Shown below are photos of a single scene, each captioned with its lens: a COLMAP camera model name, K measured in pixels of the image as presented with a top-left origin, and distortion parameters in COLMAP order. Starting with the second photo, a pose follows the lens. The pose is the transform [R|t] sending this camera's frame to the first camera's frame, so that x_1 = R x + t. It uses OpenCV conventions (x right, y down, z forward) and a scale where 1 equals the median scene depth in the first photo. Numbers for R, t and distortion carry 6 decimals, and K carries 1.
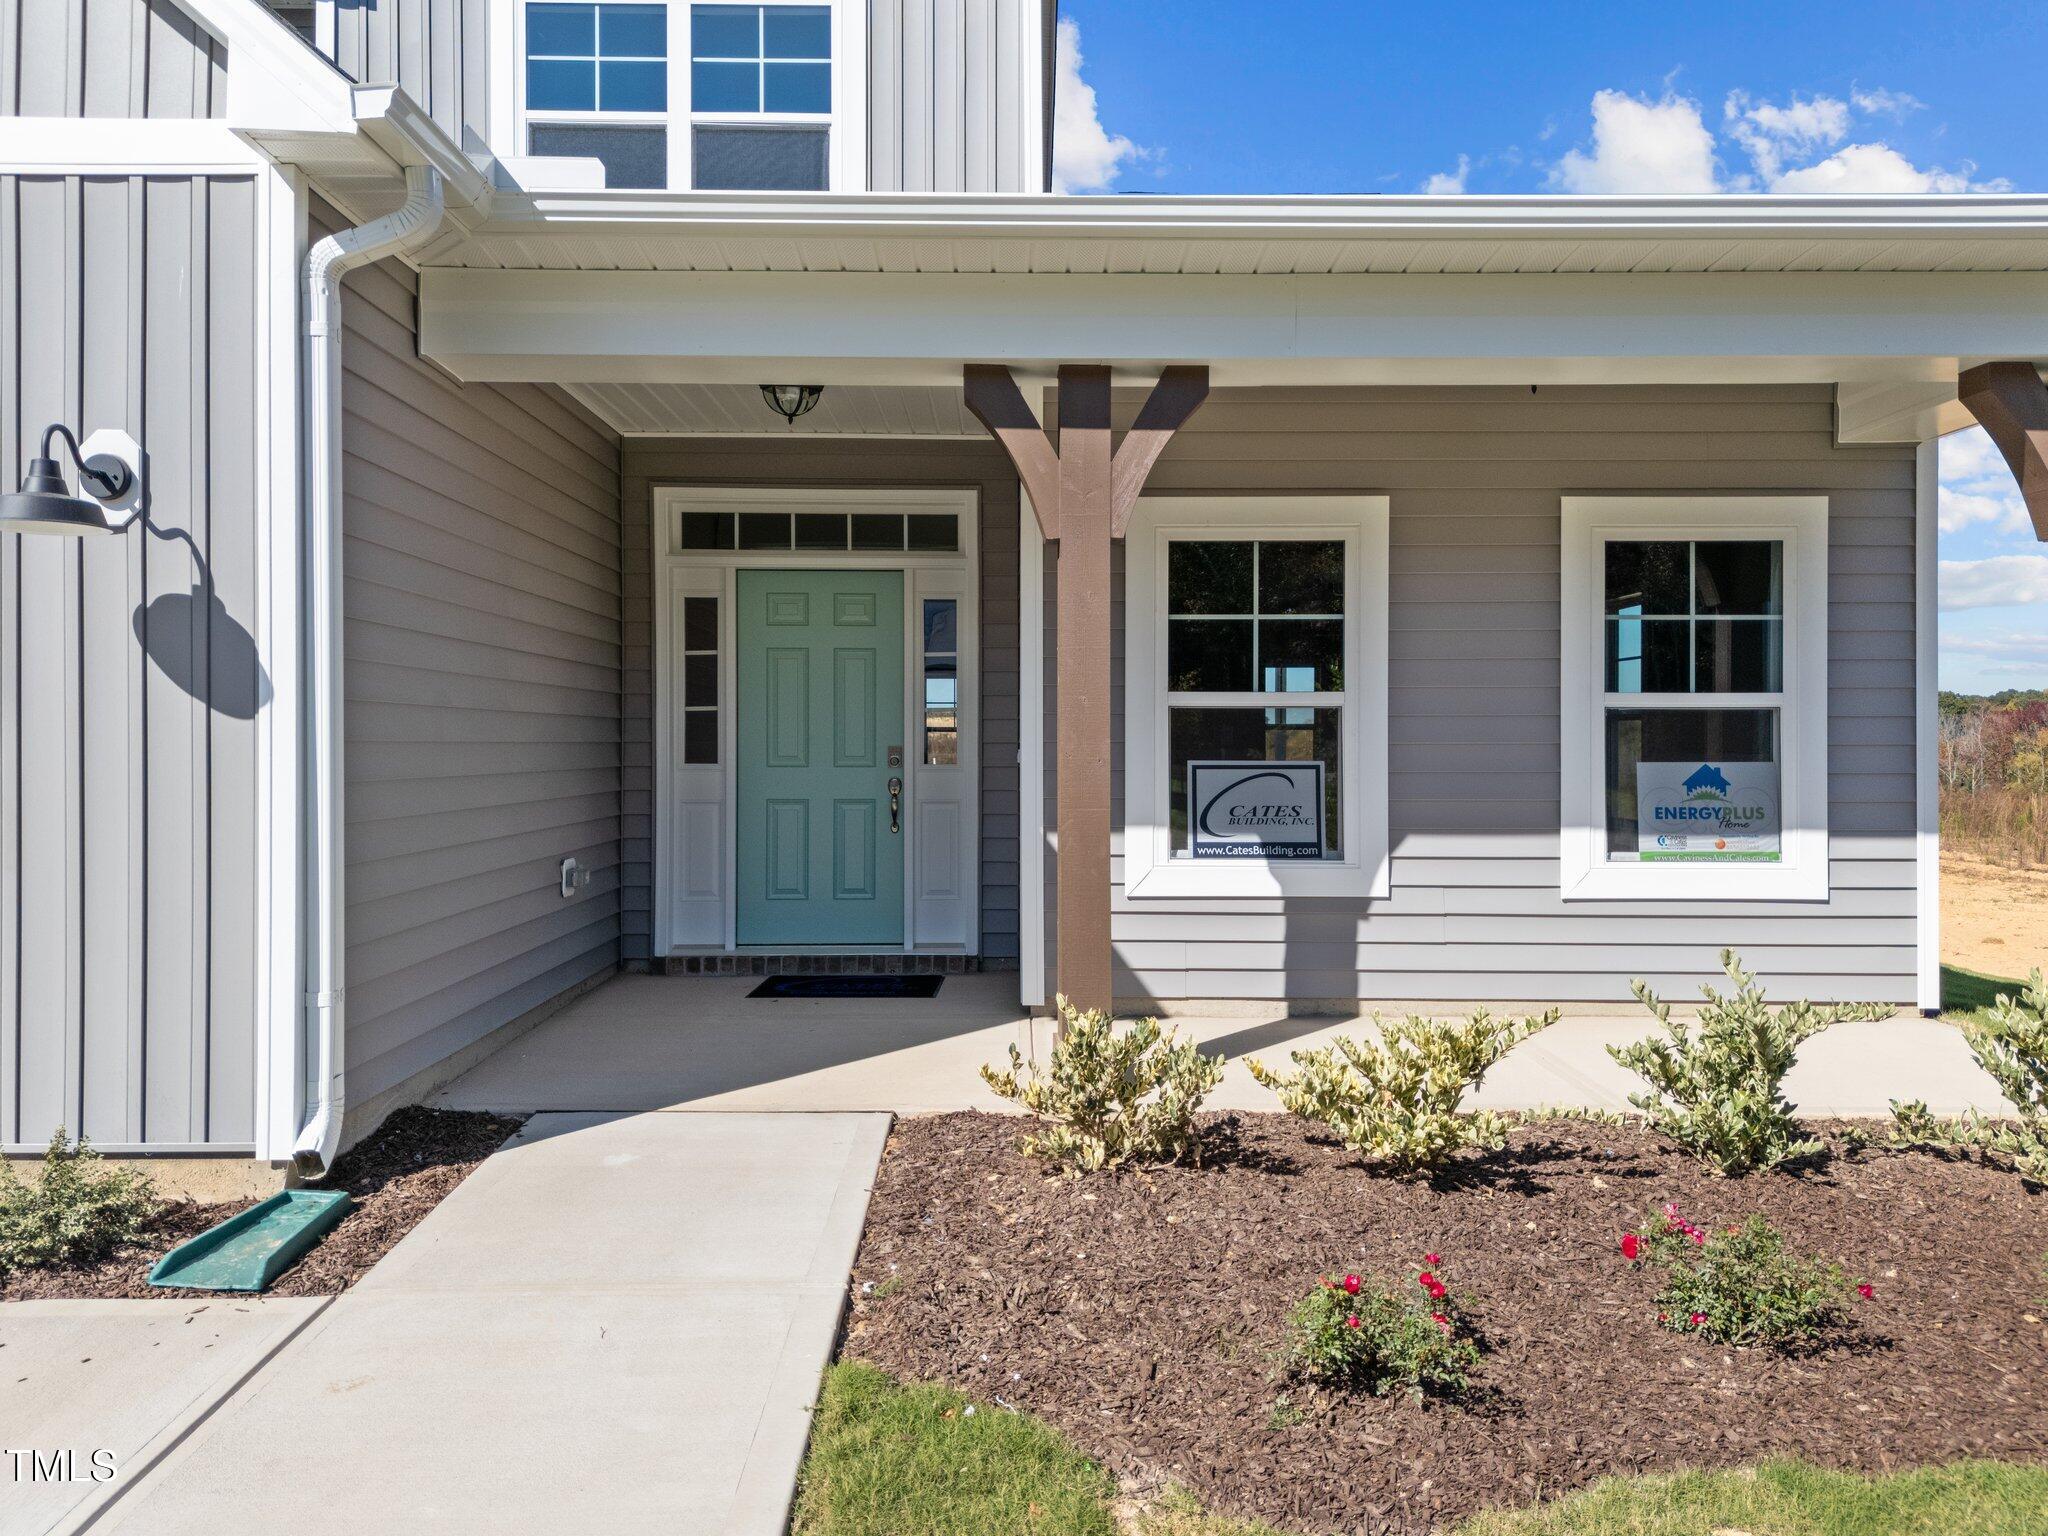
lens RADIAL K [[1532.0, 0, 1026.4], [0, 1532.0, 727.8], [0, 0, 1]] dist [0.067748, -0.063793]
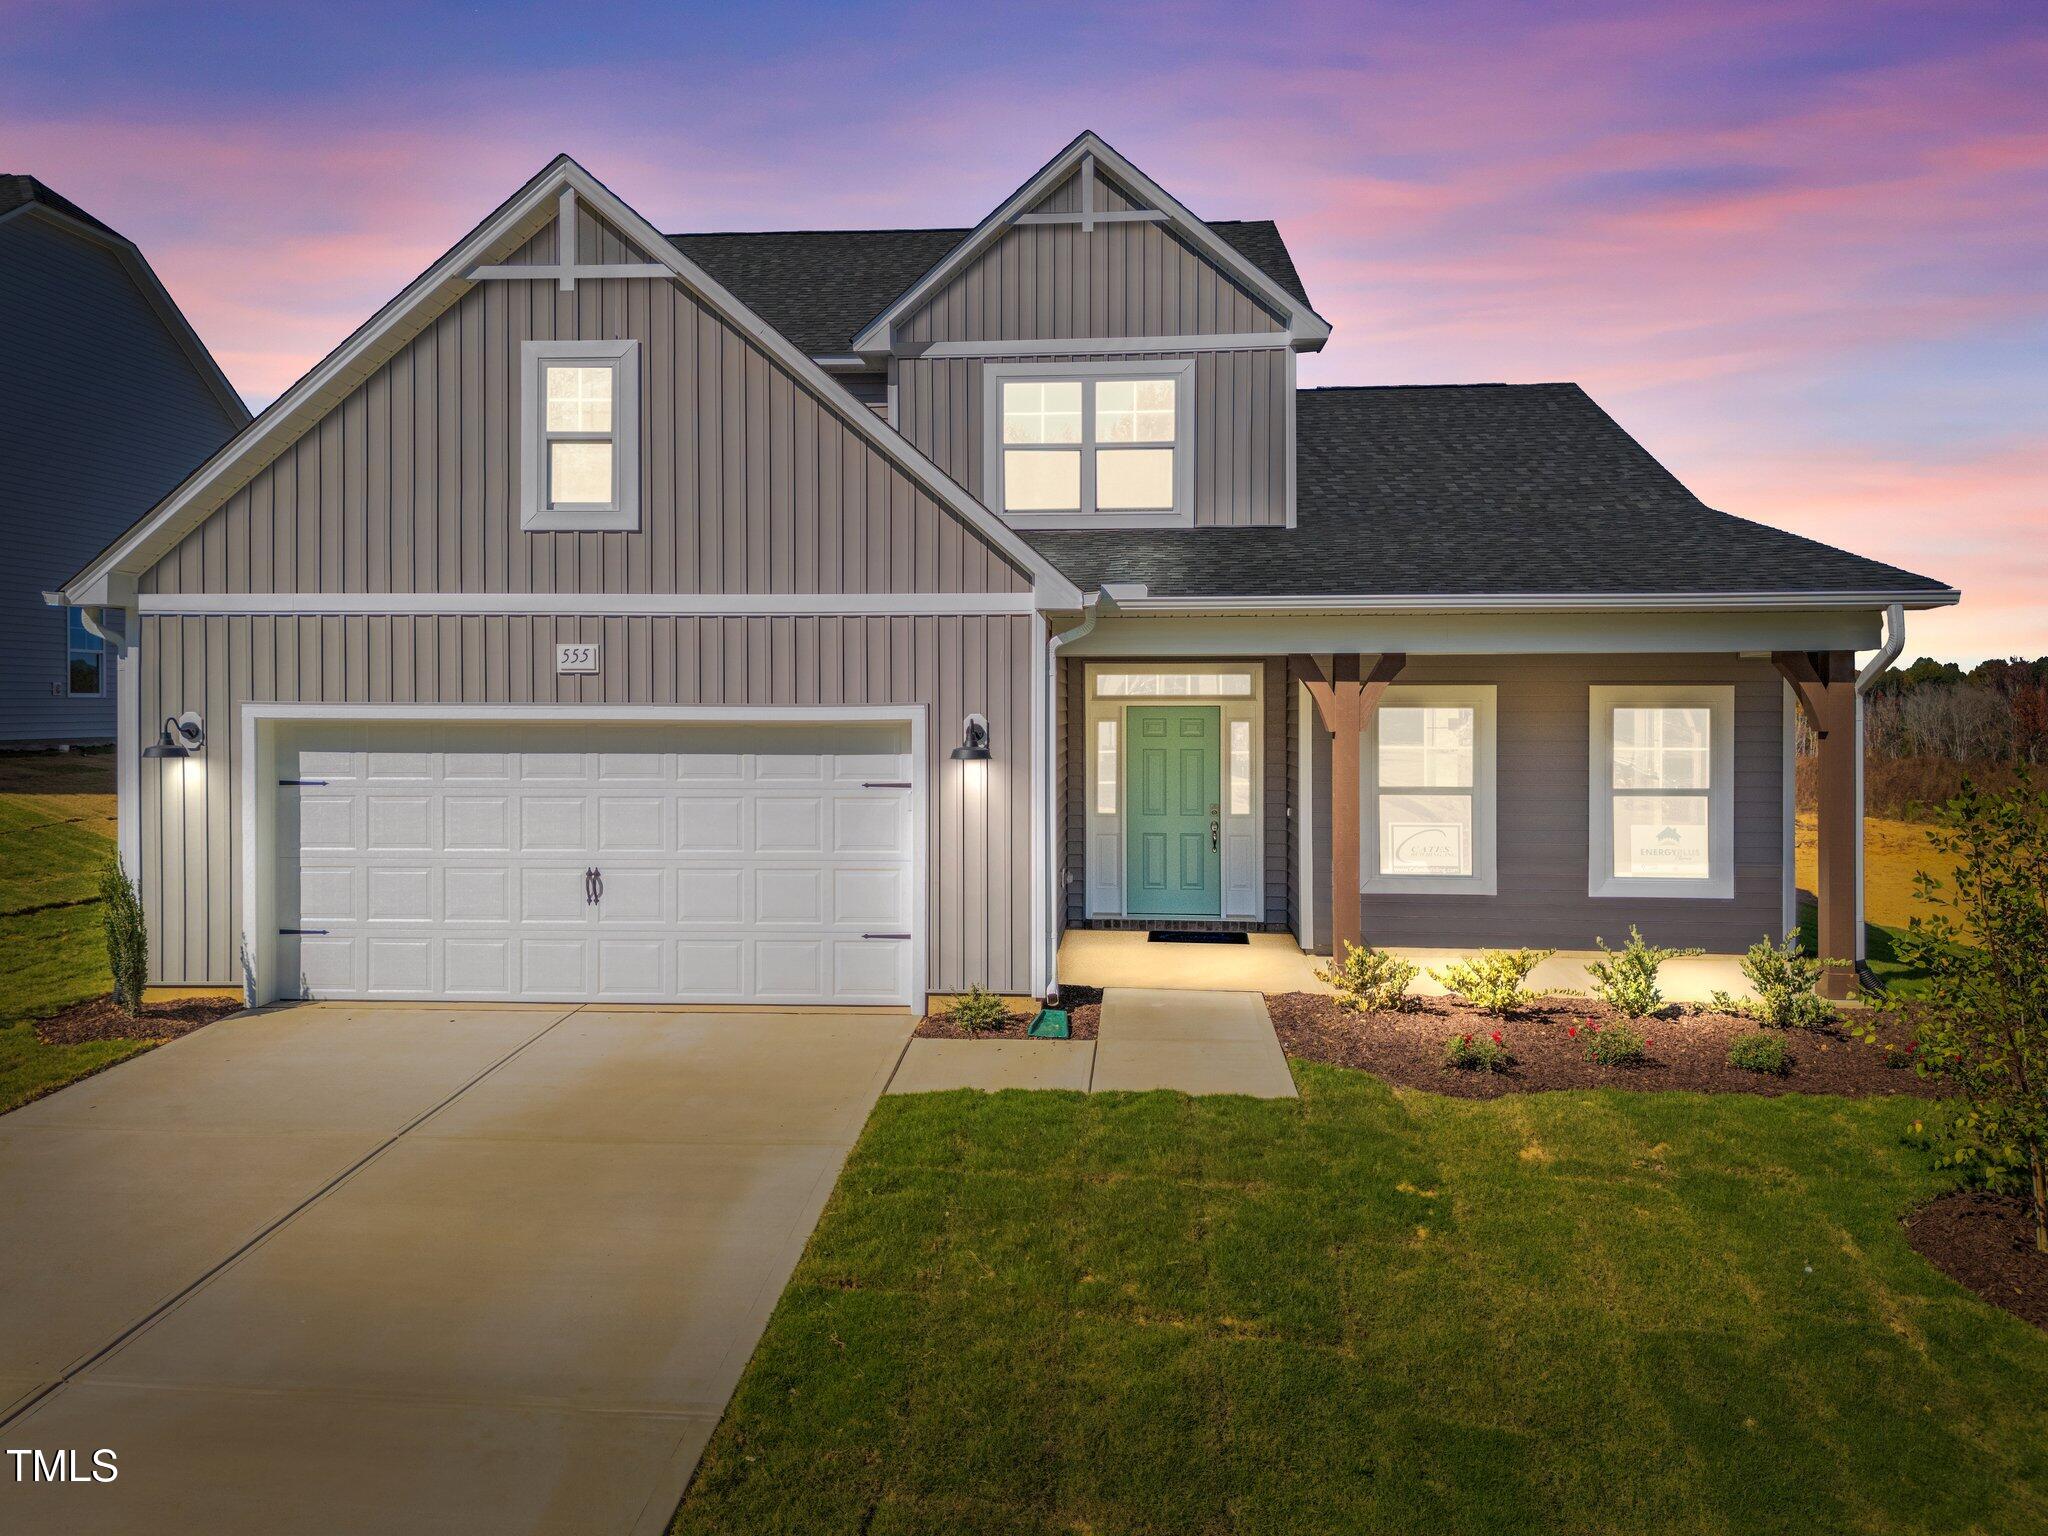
lens RADIAL K [[1407.2, 0, 1016.2], [0, 1407.2, 720.1], [0, 0, 1]] dist [0.004210, -0.000241]
pose [[0.993051, -0.001365, -0.117678, -0.234149], [0.002344, 0.999964, 0.008182, -0.191076], [0.117663, -0.008401, 0.993018, -1.252929]]
